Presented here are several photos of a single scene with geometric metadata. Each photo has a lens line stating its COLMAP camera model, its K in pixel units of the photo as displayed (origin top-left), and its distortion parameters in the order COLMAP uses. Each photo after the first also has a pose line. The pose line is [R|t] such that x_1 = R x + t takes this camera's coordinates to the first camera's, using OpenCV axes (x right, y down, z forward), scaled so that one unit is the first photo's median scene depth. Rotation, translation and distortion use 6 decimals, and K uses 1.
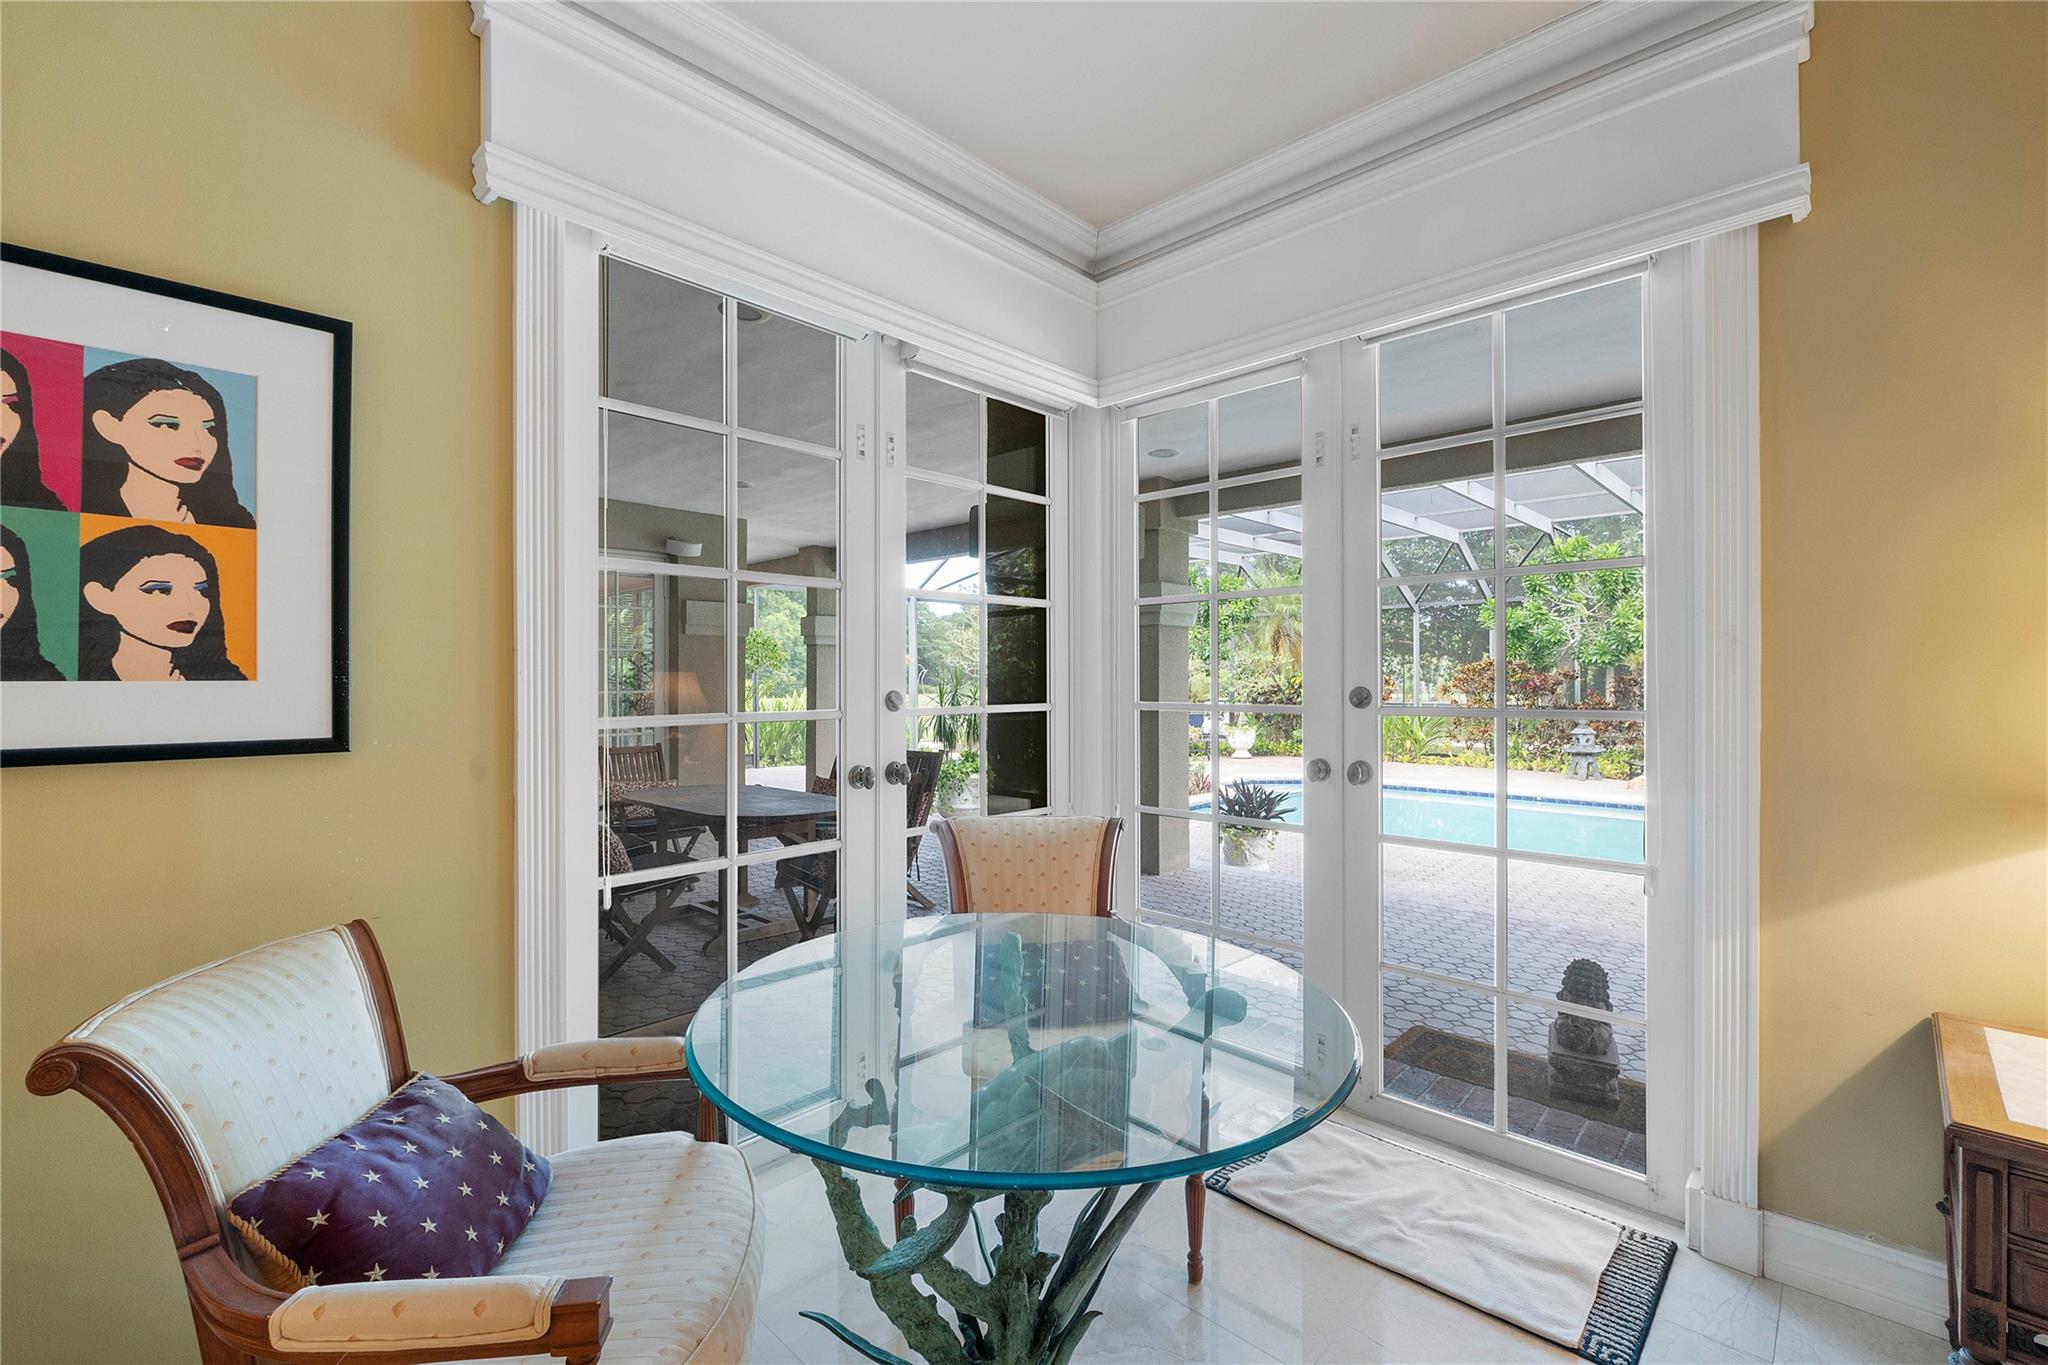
lens RADIAL K [[873.6, 0, 1016.0], [0, 873.6, 683.4], [0, 0, 1]] dist [-0.004901, 0.000007]
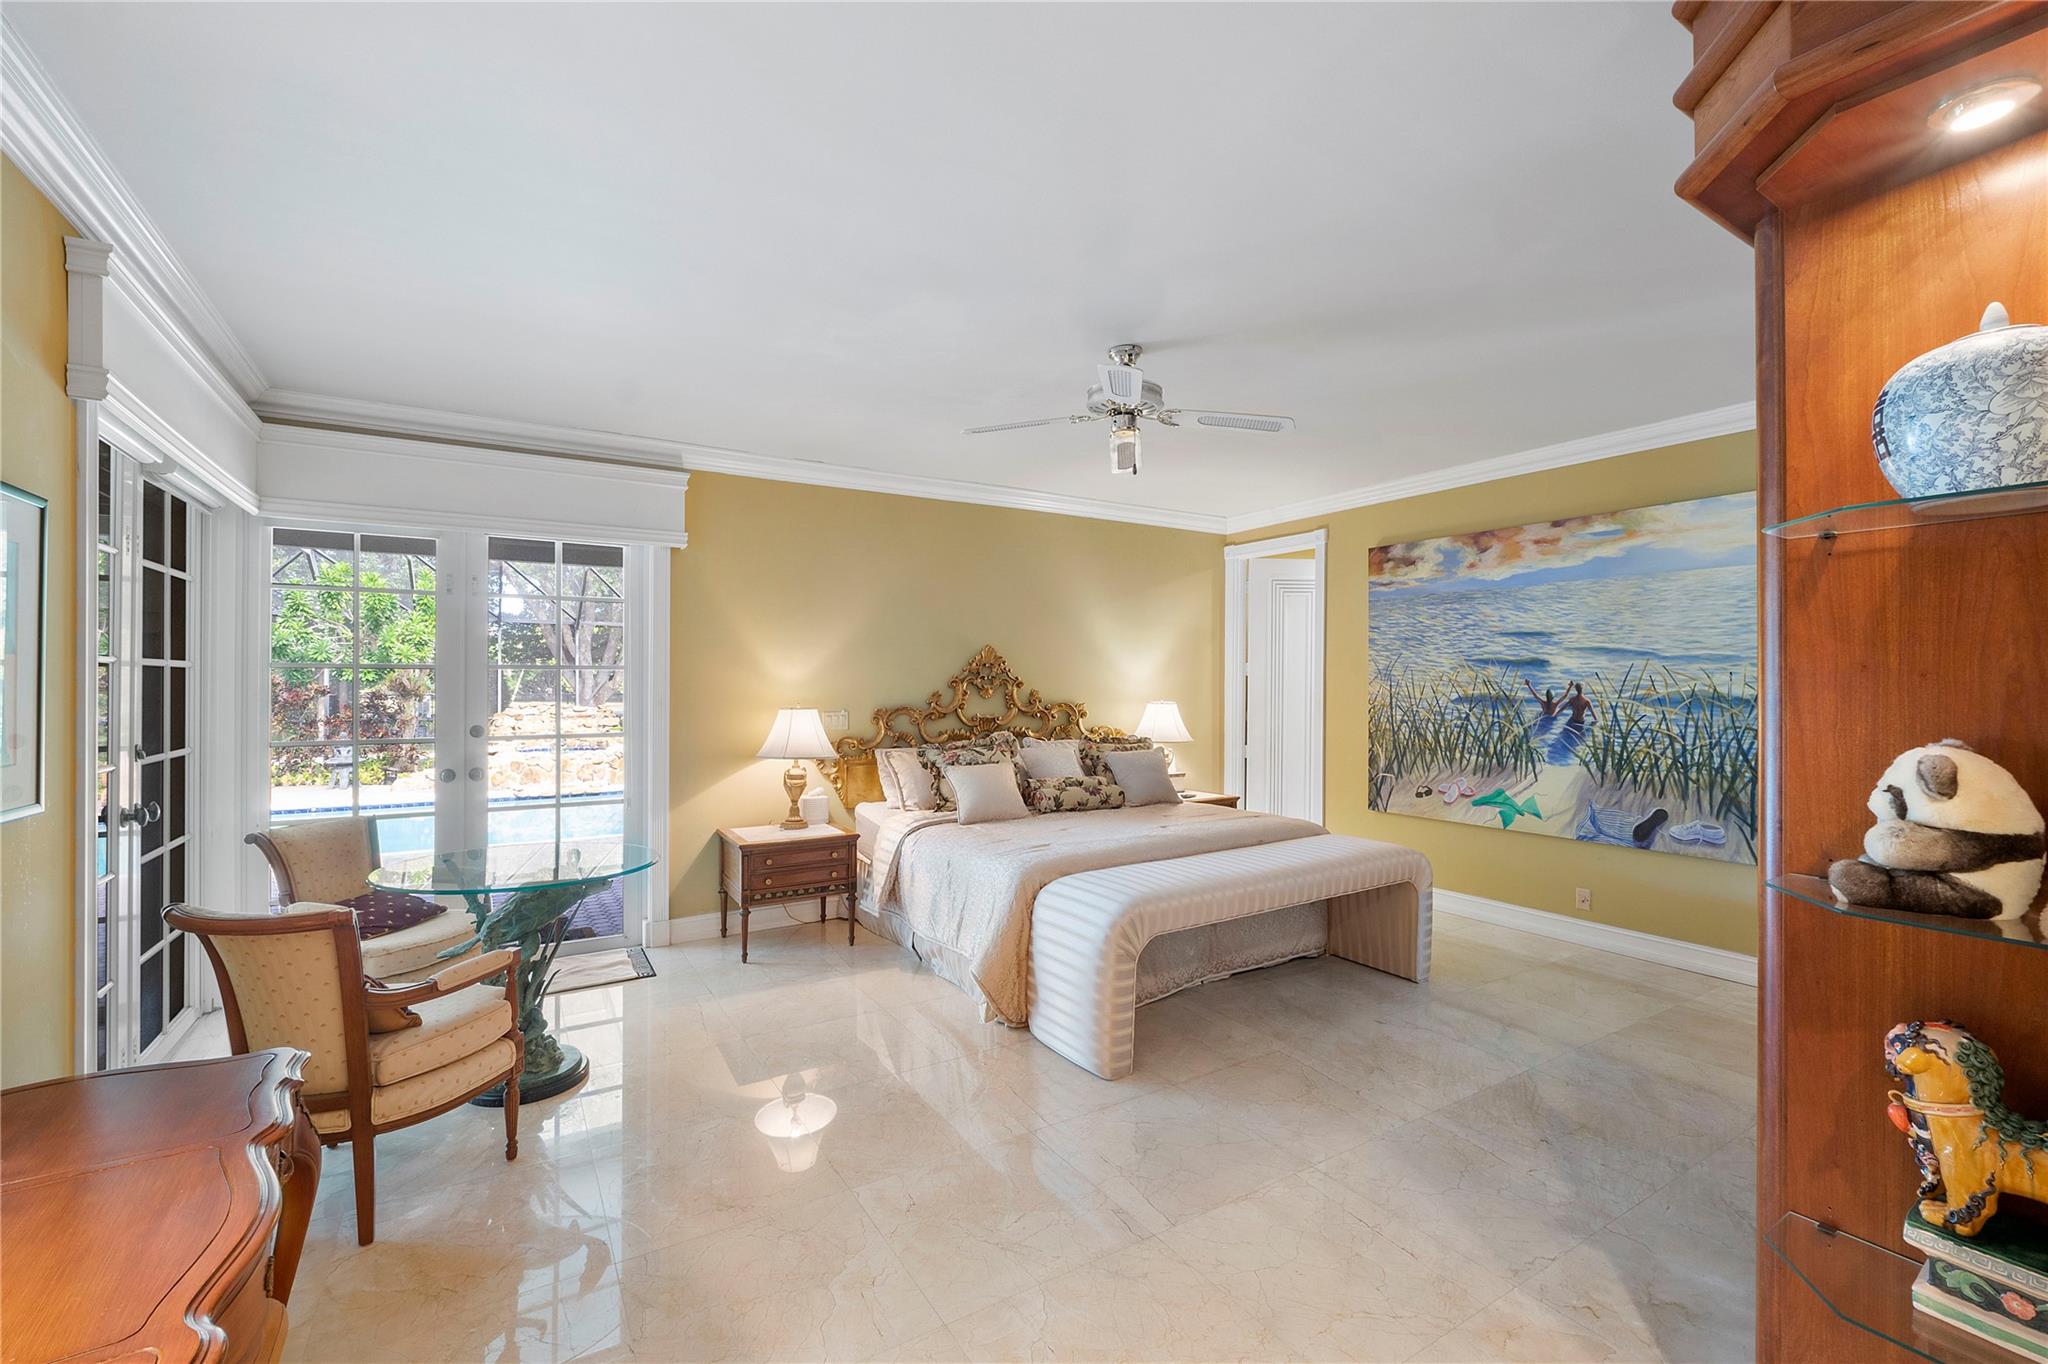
lens RADIAL K [[873.6, 0, 1020.0], [0, 873.6, 684.5], [0, 0, 1]] dist [-0.004901, 0.000007]
pose [[0.259983, 0.003808, 0.965606, -0.864390], [0.002860, 0.999985, -0.004713, -0.054535], [-0.965609, 0.003987, 0.259968, -0.433843]]
